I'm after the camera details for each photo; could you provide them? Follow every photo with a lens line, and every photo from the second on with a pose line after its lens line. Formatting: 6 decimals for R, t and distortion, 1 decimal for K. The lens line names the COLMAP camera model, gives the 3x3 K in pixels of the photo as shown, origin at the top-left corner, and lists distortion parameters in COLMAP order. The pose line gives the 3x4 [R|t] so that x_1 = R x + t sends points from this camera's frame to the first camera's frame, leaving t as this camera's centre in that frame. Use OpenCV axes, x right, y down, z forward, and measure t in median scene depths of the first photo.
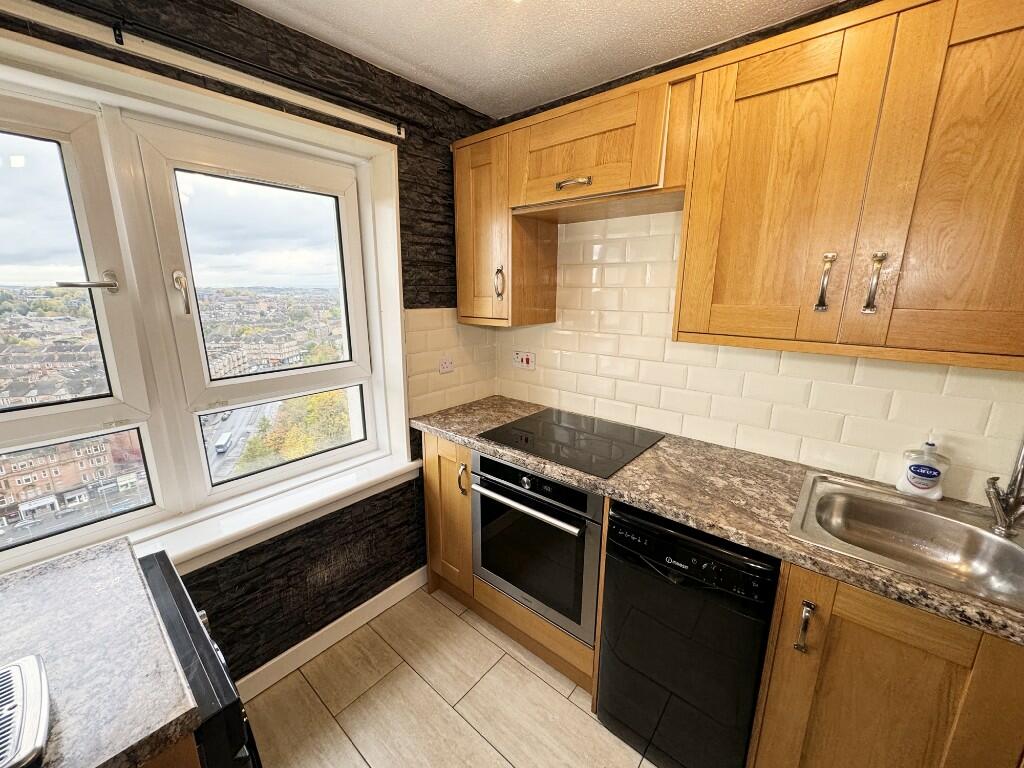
lens RADIAL K [[408.1, 0, 510.1], [0, 408.1, 382.6], [0, 0, 1]] dist [0.001163, 0.000105]
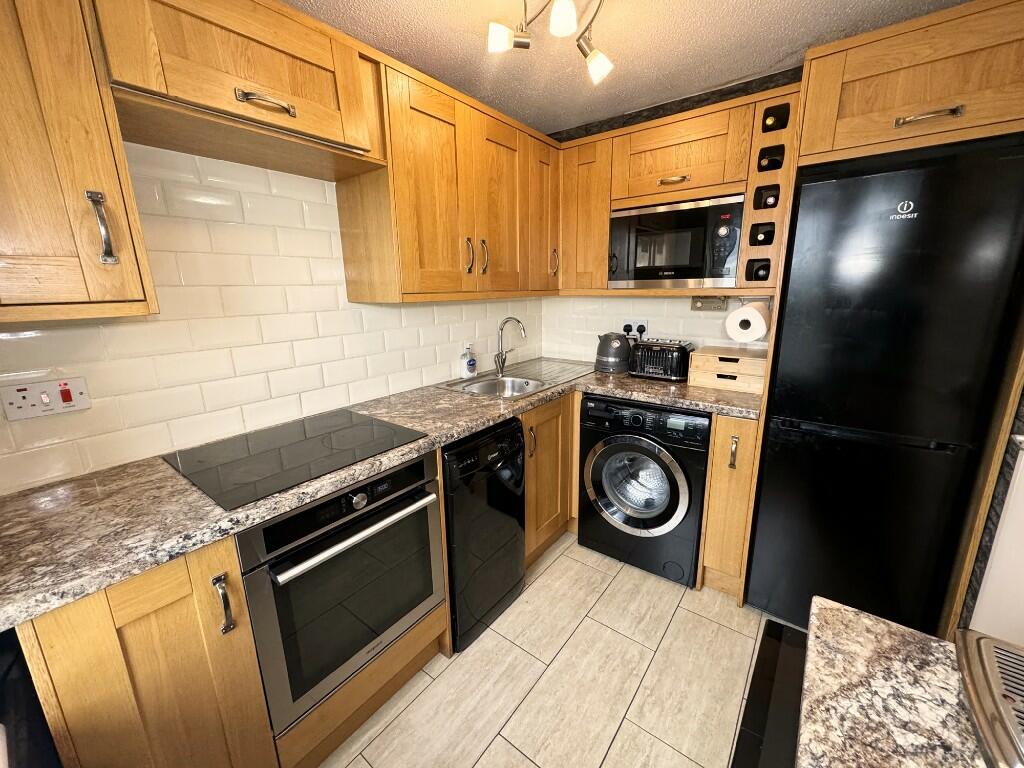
lens RADIAL K [[408.1, 0, 512.0], [0, 408.1, 382.4], [0, 0, 1]] dist [0.001163, 0.000105]
pose [[-0.050547, -0.229124, 0.972084, -0.717228], [0.242586, 0.941362, 0.234497, -0.080242], [-0.968812, 0.247667, 0.007999, 0.706939]]
